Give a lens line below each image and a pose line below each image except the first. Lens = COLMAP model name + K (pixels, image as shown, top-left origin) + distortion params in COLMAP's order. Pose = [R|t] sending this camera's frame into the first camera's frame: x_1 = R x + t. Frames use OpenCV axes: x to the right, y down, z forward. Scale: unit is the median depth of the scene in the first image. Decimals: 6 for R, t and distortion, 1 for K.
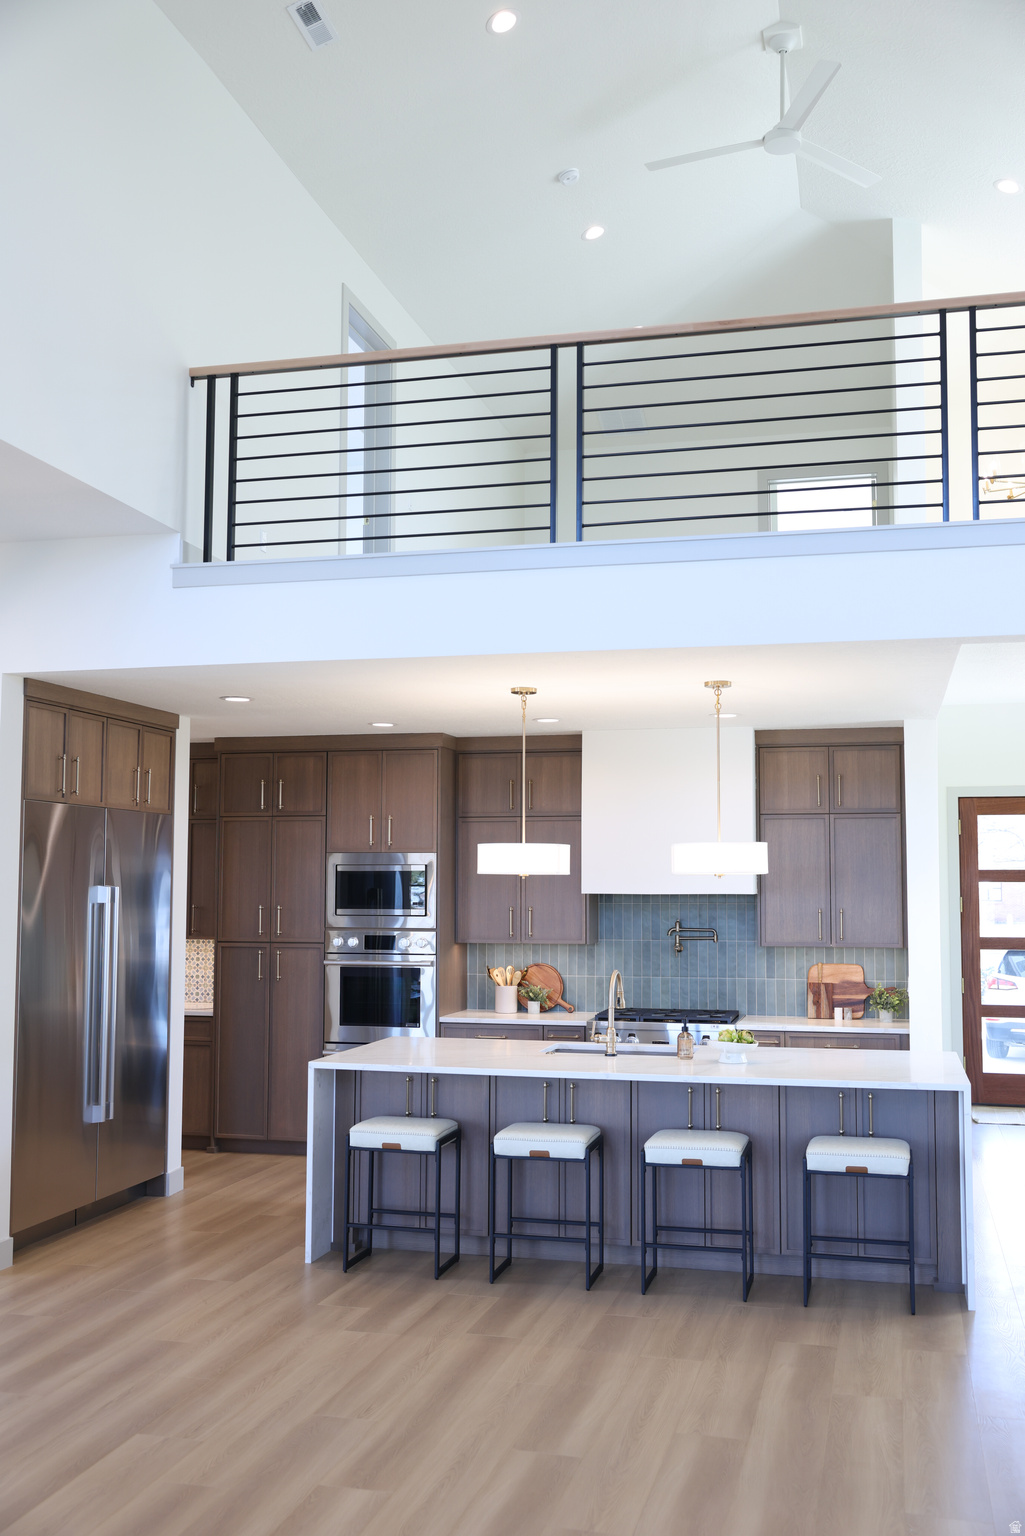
lens RADIAL K [[1456.7, 0, 512.5], [0, 1456.7, 768.0], [0, 0, 1]] dist [-0.003931, 0.002486]
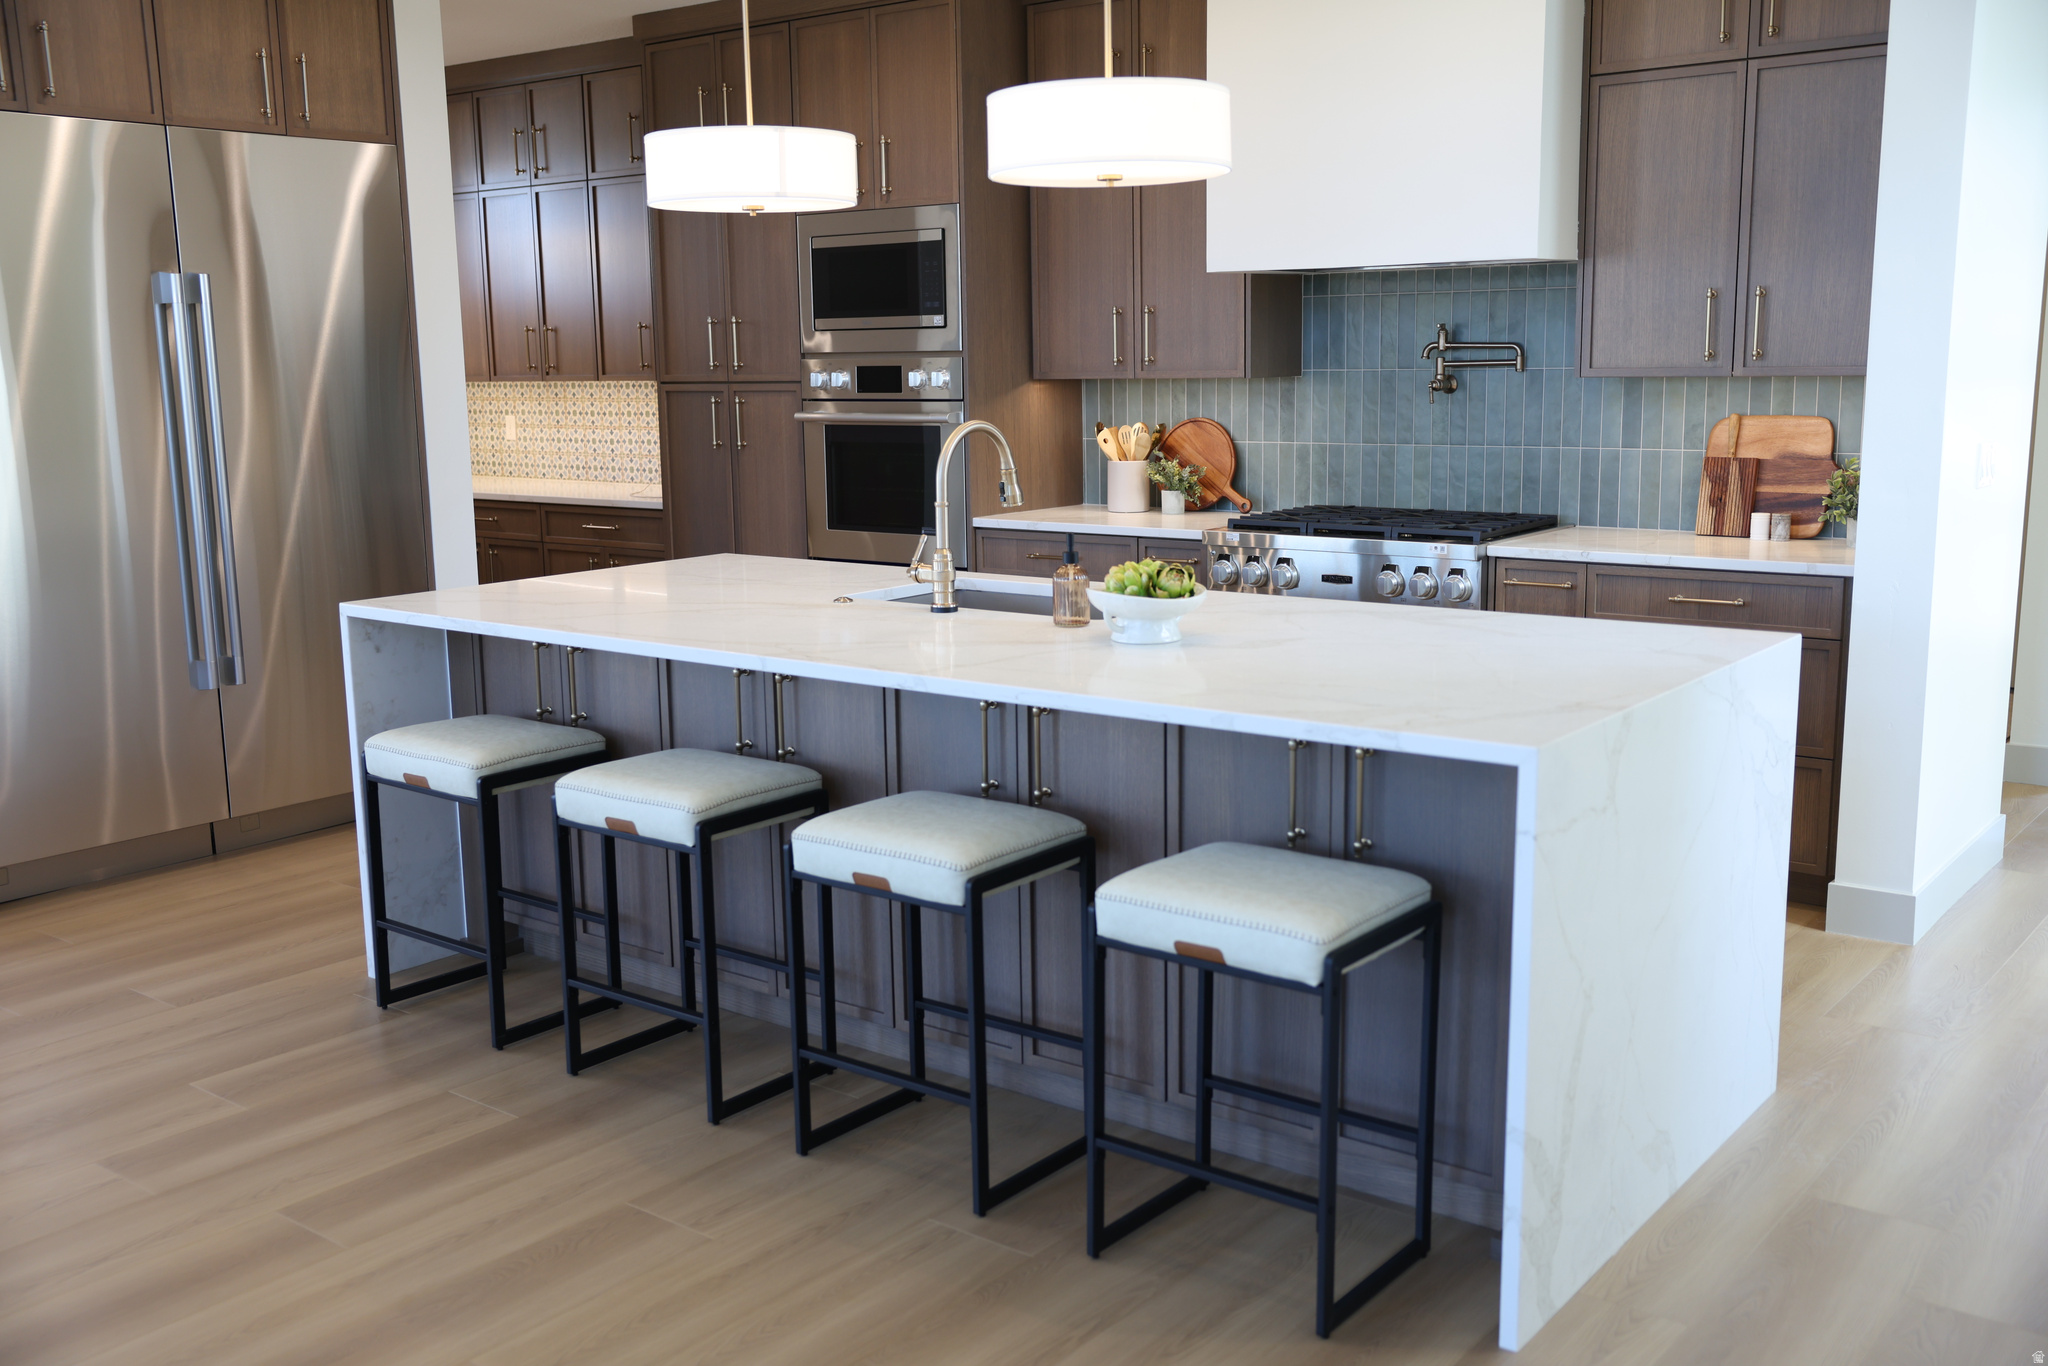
lens RADIAL K [[1912.5, 0, 1024.0], [0, 1912.5, 683.0], [0, 0, 1]] dist [-0.011832, 0.001733]
pose [[0.914502, 0.051965, -0.401231, 0.249000], [0.052968, 0.967804, 0.246071, 0.057289], [0.401100, -0.246284, 0.882305, 0.368965]]
